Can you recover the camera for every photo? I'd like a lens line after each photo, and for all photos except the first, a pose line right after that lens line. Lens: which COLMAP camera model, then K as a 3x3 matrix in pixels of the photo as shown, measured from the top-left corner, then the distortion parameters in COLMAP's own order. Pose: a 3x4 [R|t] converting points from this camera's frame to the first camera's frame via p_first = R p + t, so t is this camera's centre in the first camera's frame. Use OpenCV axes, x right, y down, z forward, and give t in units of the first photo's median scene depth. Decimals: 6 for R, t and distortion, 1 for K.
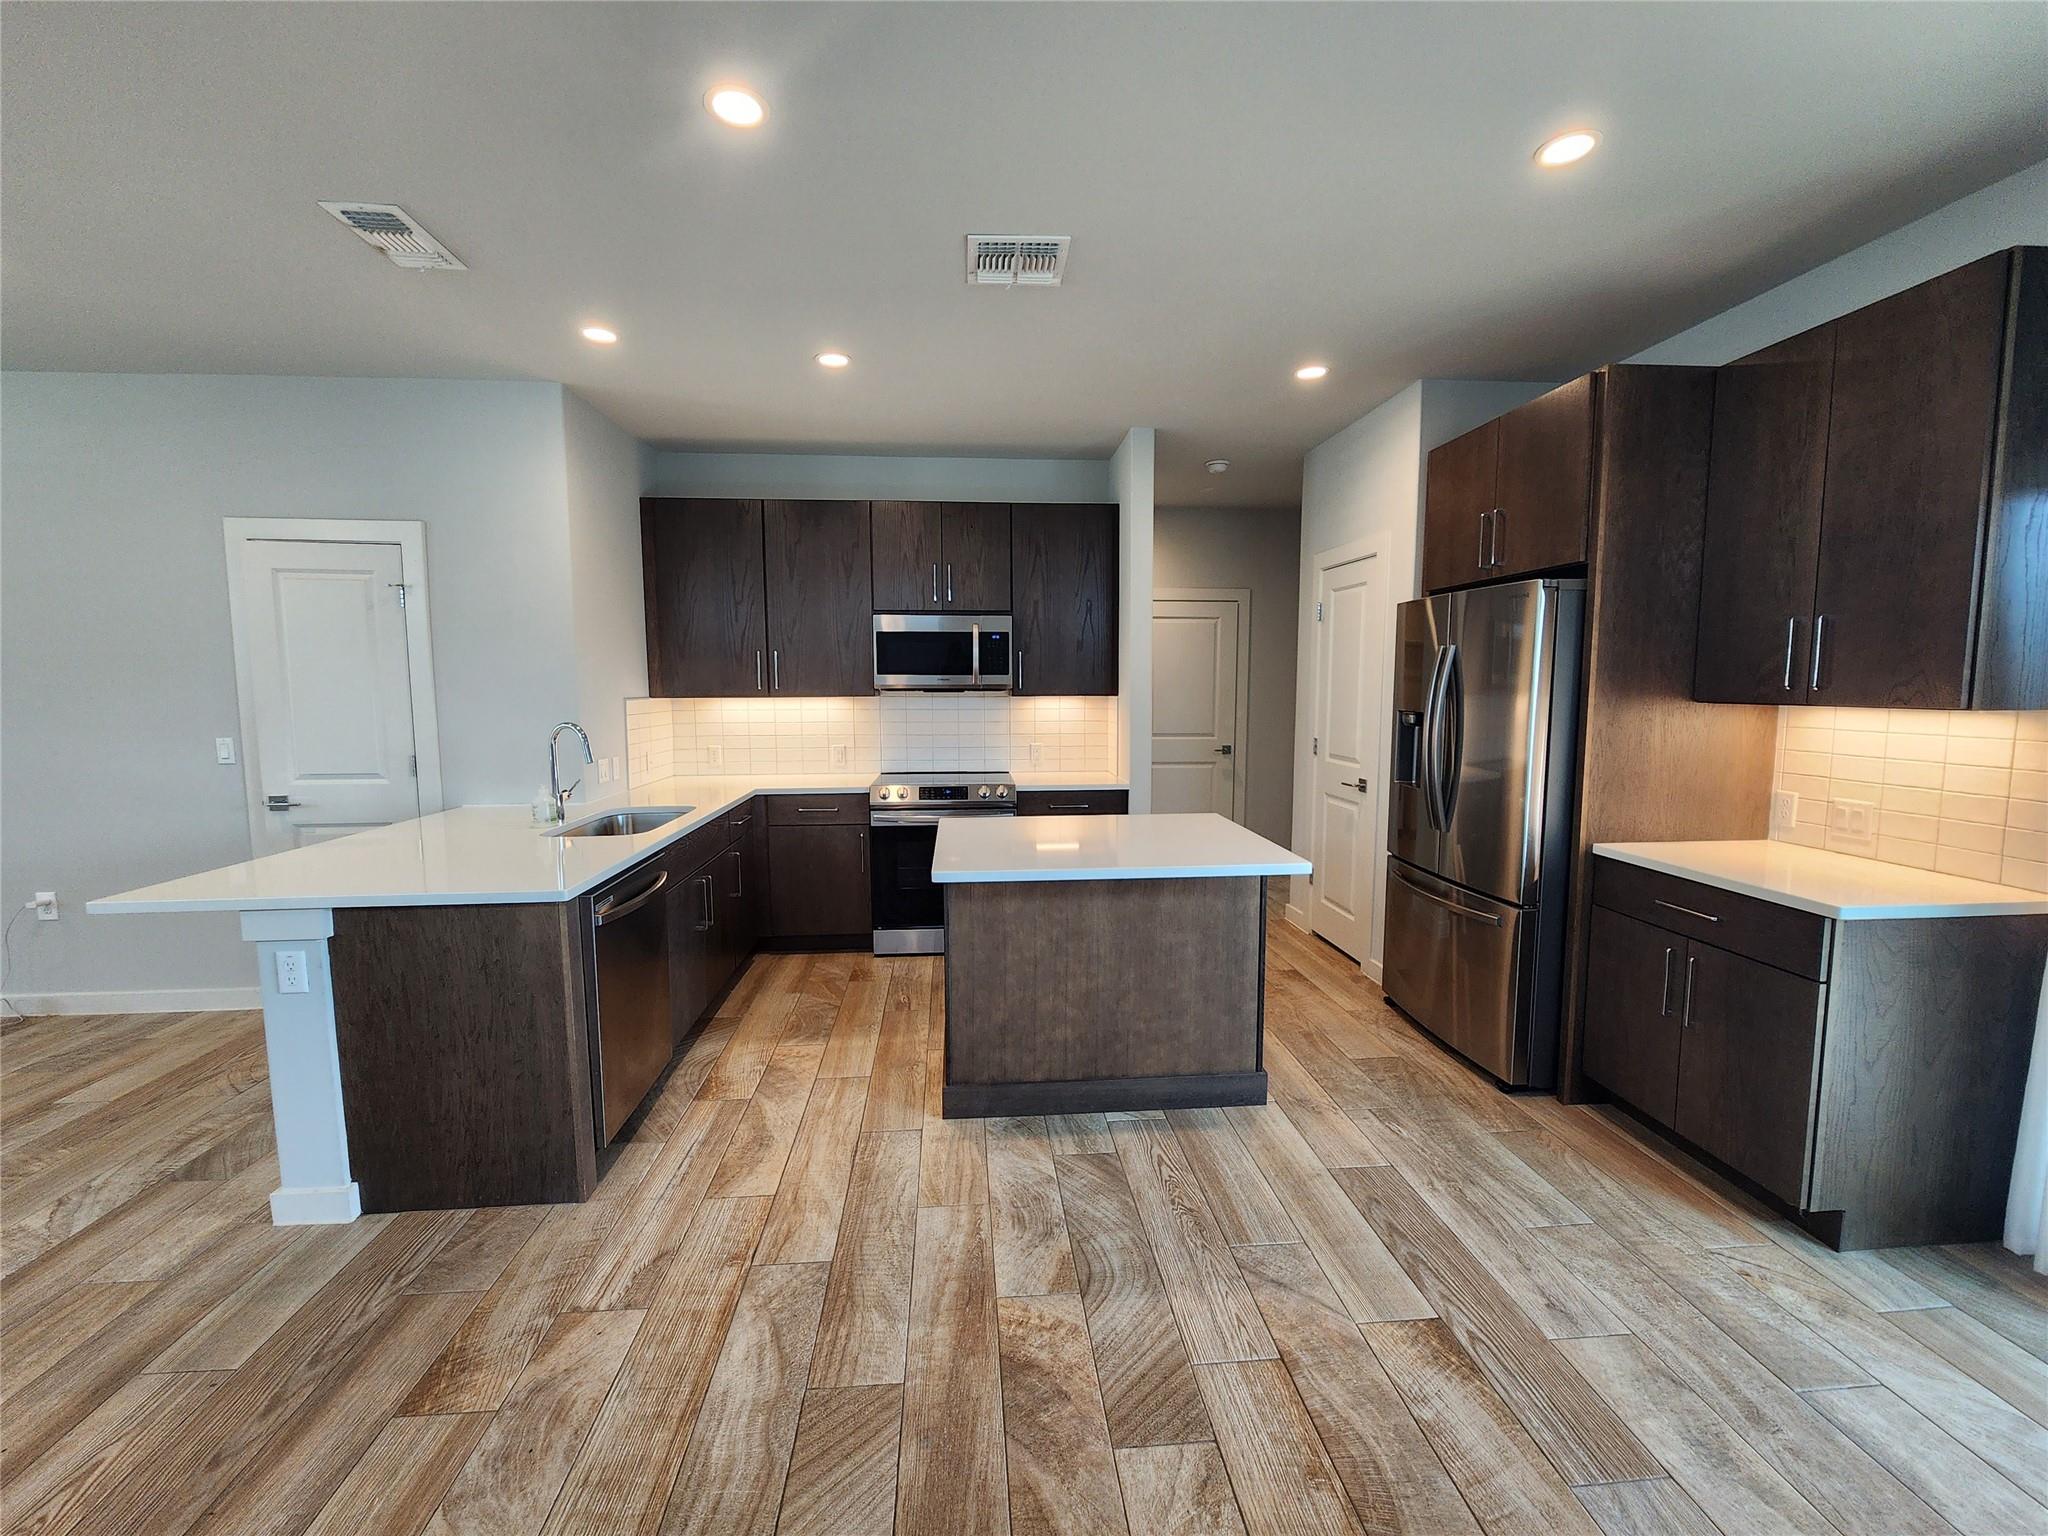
lens RADIAL K [[841.4, 0, 1027.8], [0, 841.4, 761.9], [0, 0, 1]] dist [-0.001601, -0.001129]
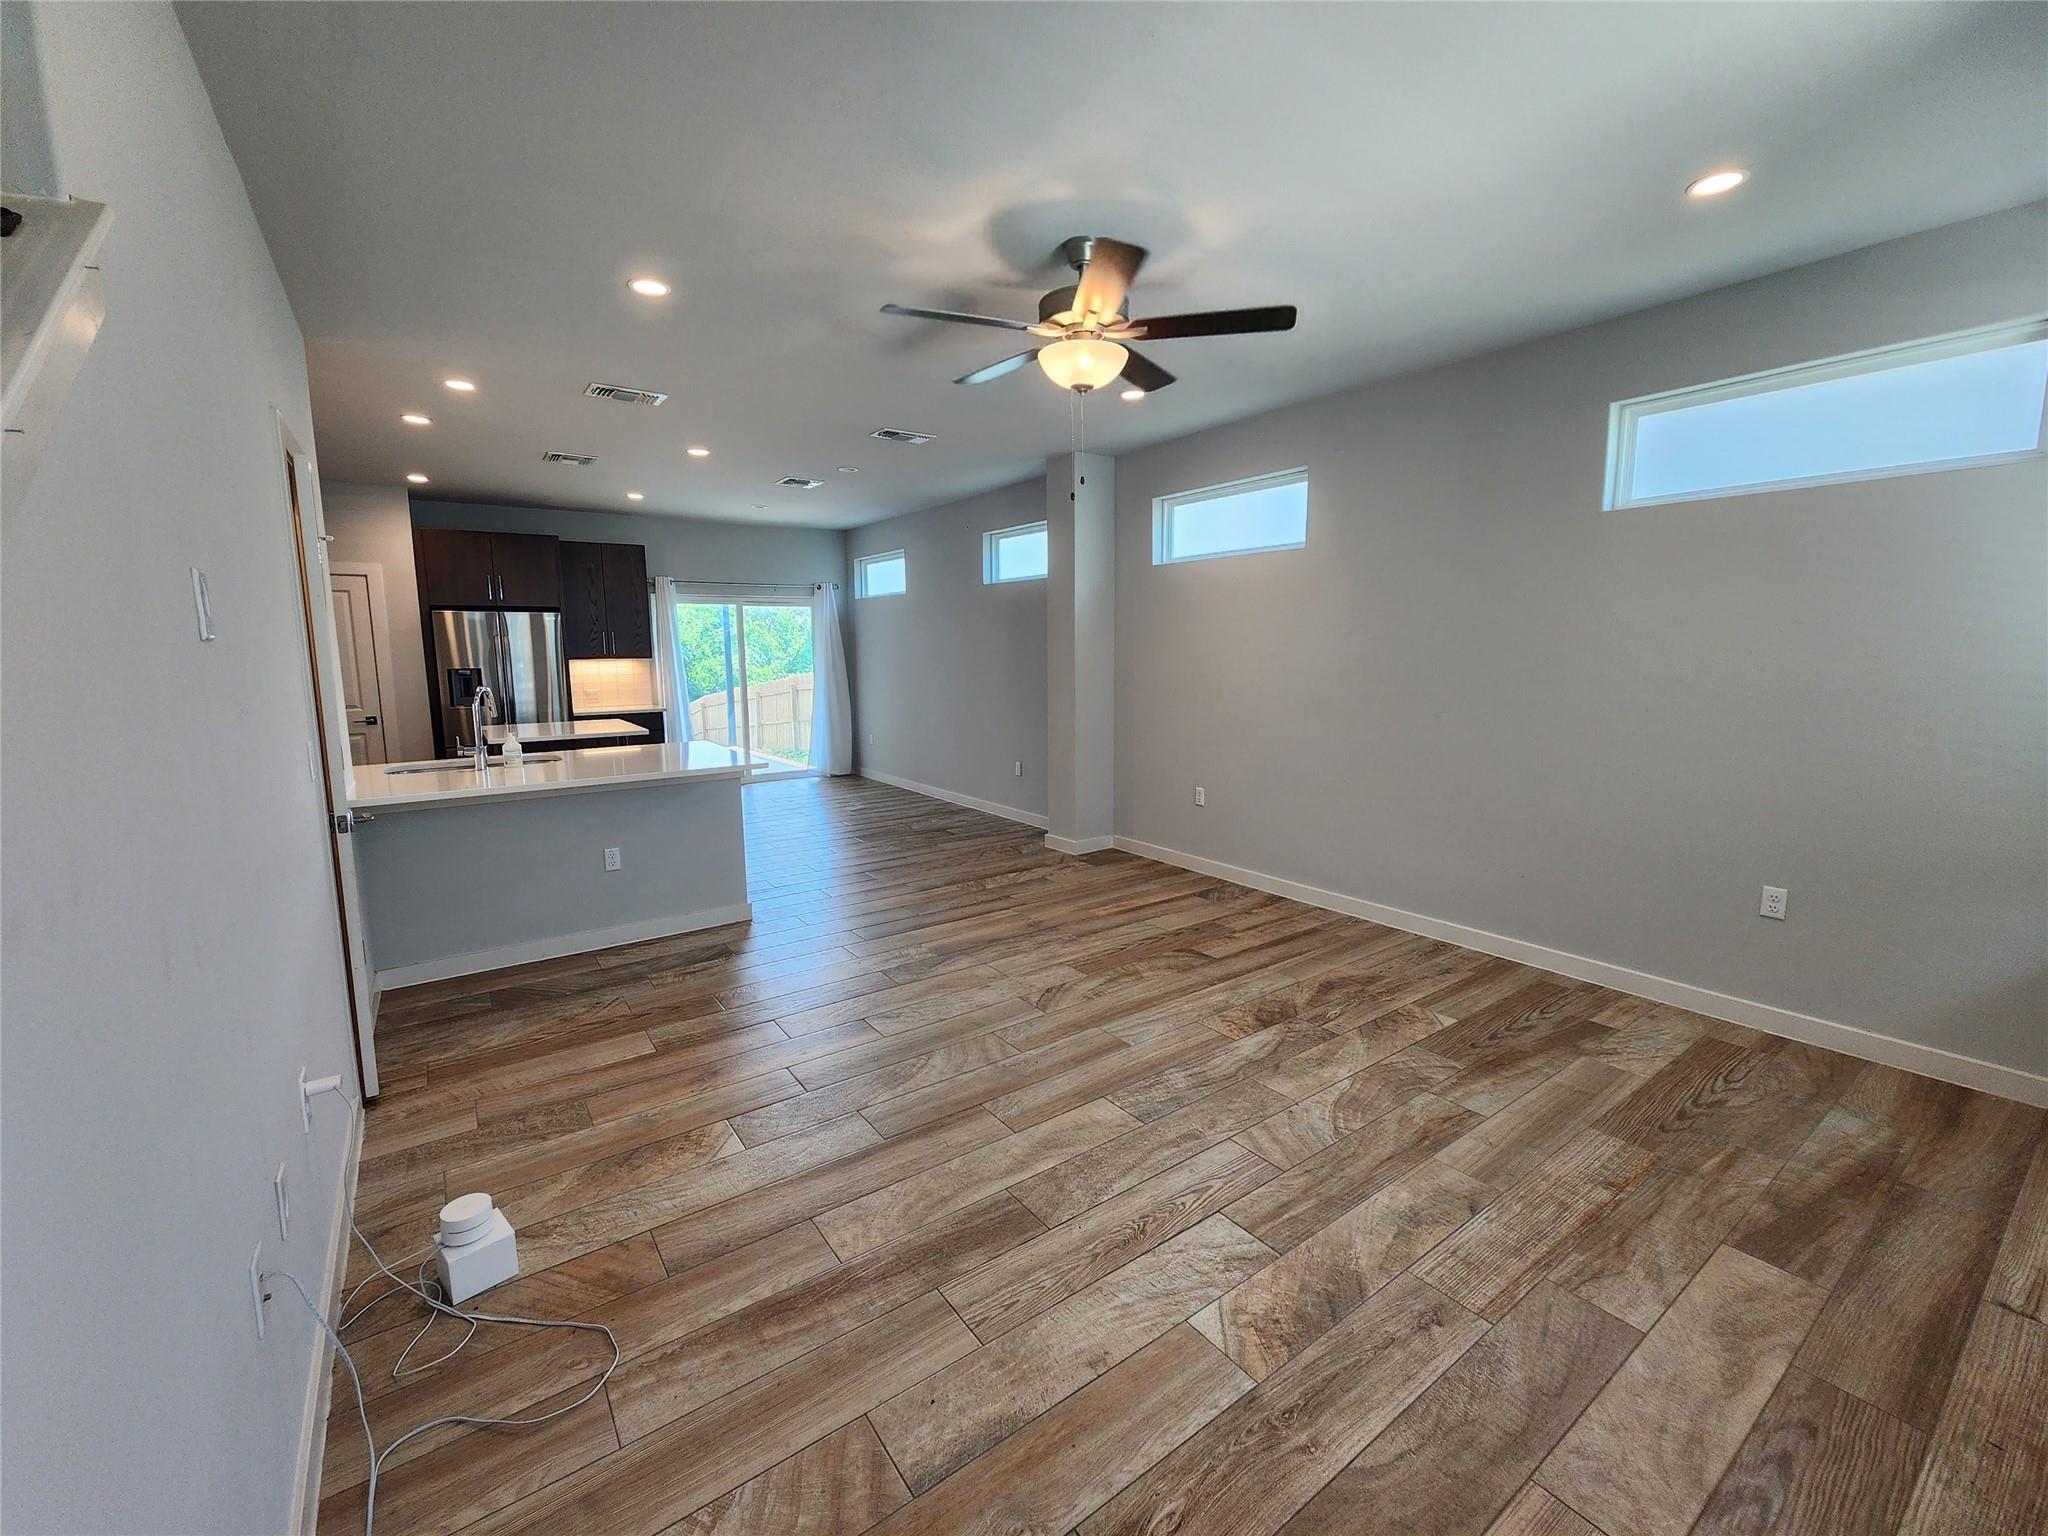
lens RADIAL K [[841.4, 0, 1010.4], [0, 841.4, 761.9], [0, 0, 1]] dist [-0.001601, -0.001129]
pose [[-0.495263, -0.112230, 0.861463, -2.298086], [0.094056, 0.978864, 0.181599, -0.103835], [-0.863637, 0.170965, -0.474239, 1.069323]]
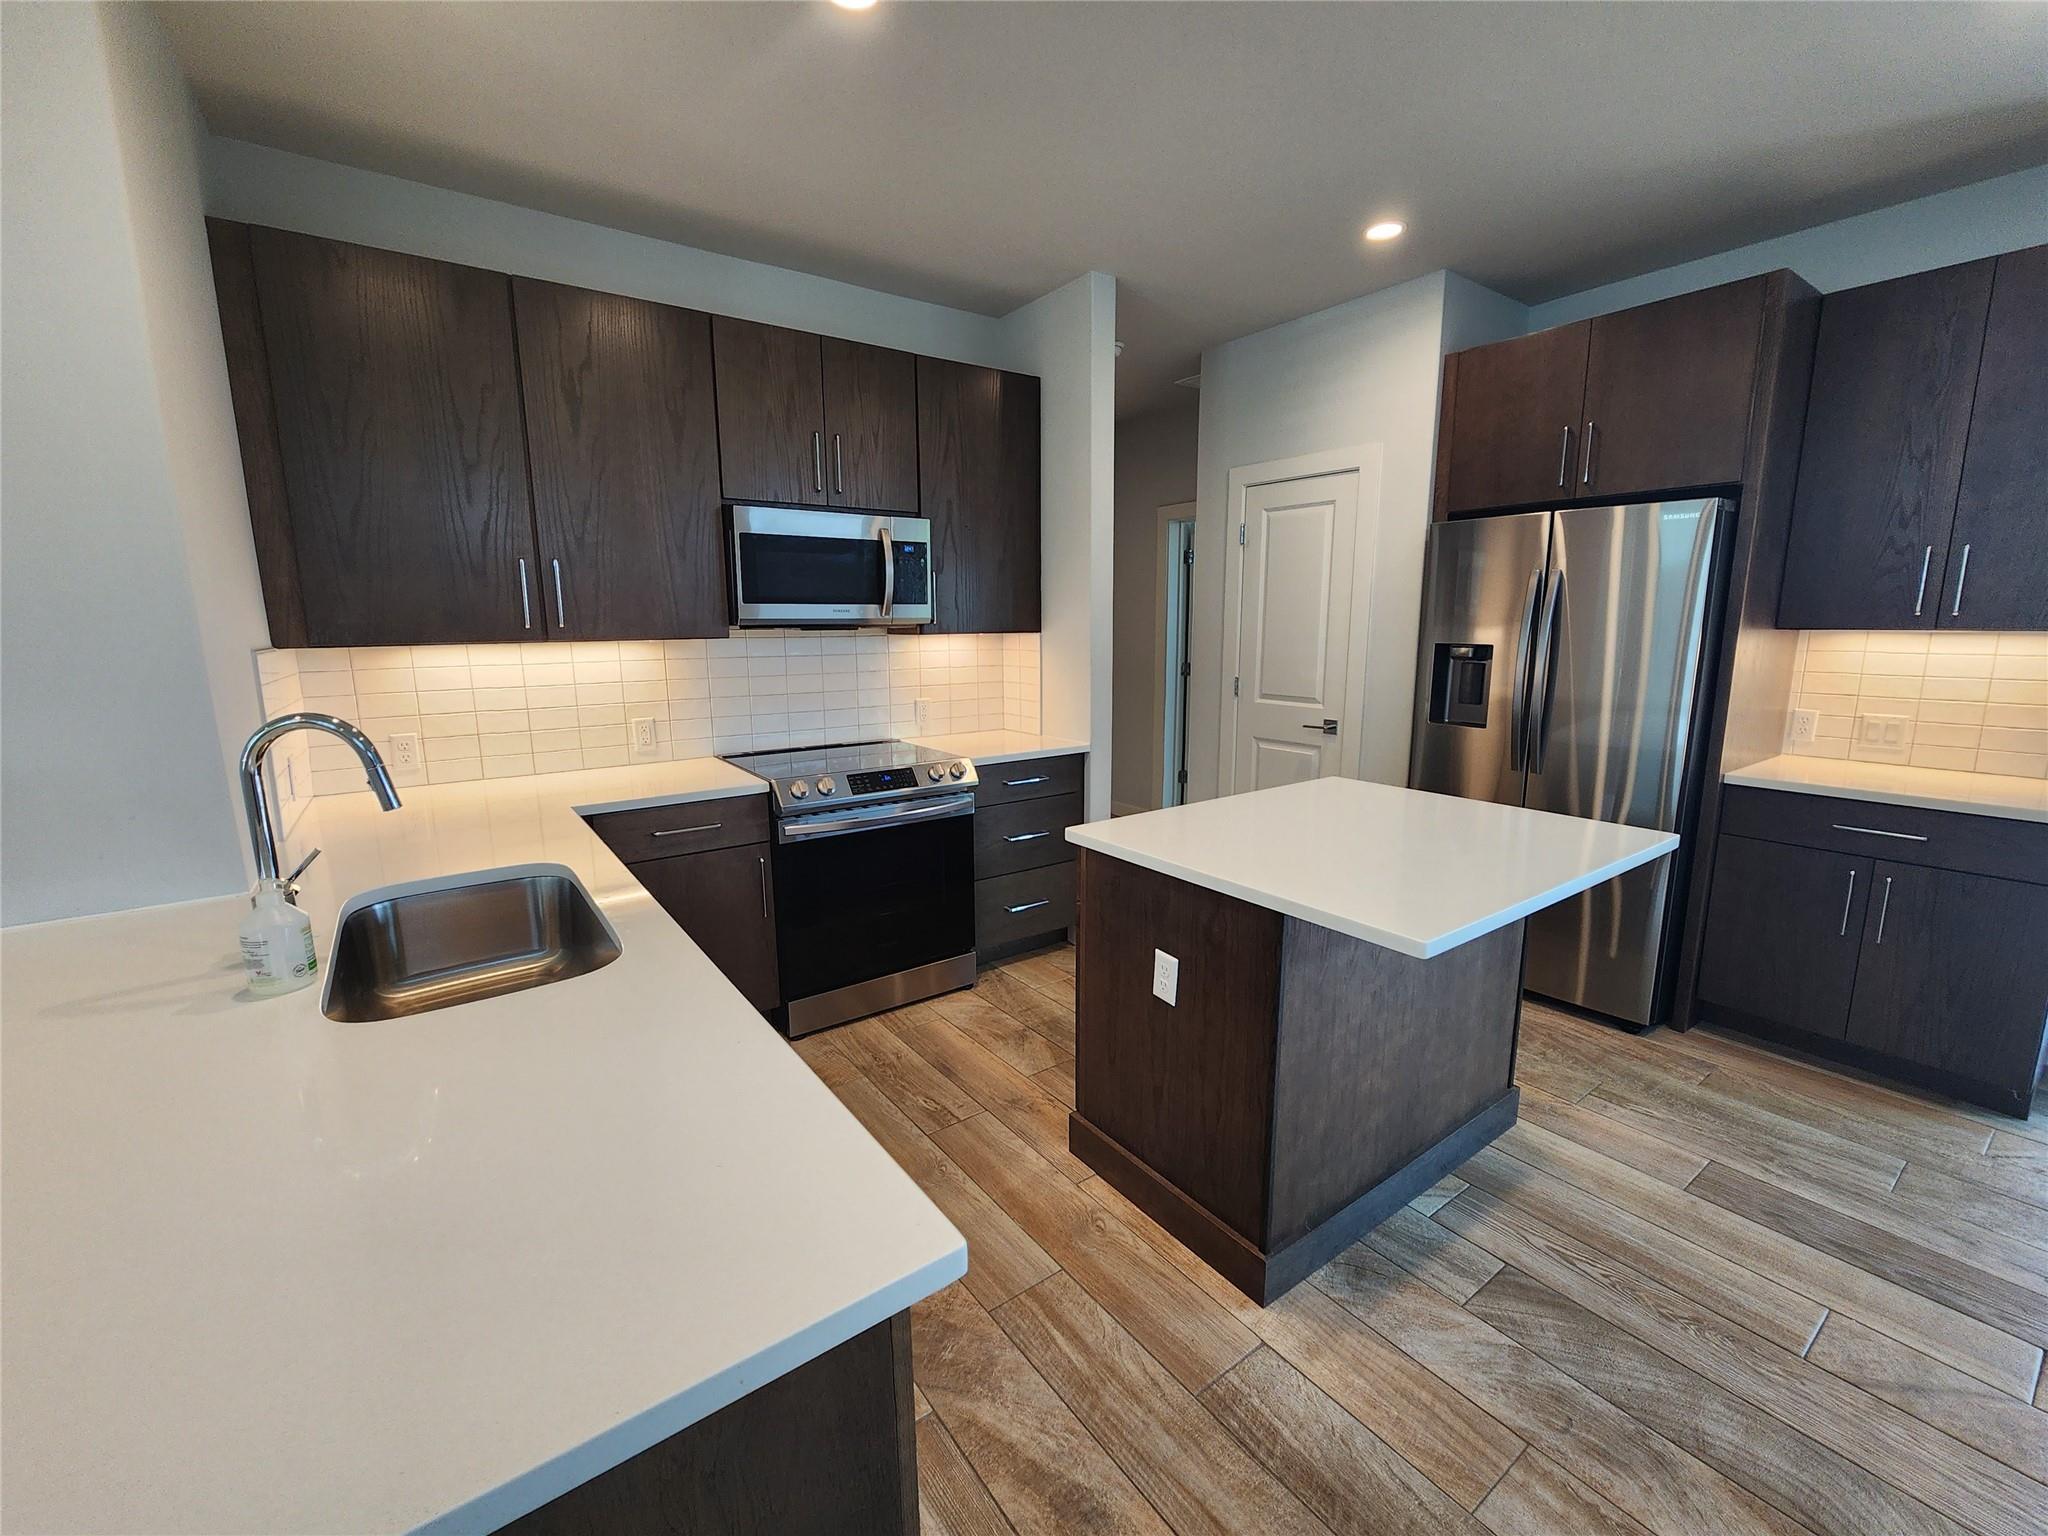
lens RADIAL K [[841.4, 0, 1027.1], [0, 841.4, 765.7], [0, 0, 1]] dist [-0.001601, -0.001129]
pose [[0.858034, -0.092259, 0.505239, -0.523059], [0.054225, 0.994508, 0.089513, -0.044569], [-0.510723, -0.049409, 0.858325, 0.557638]]
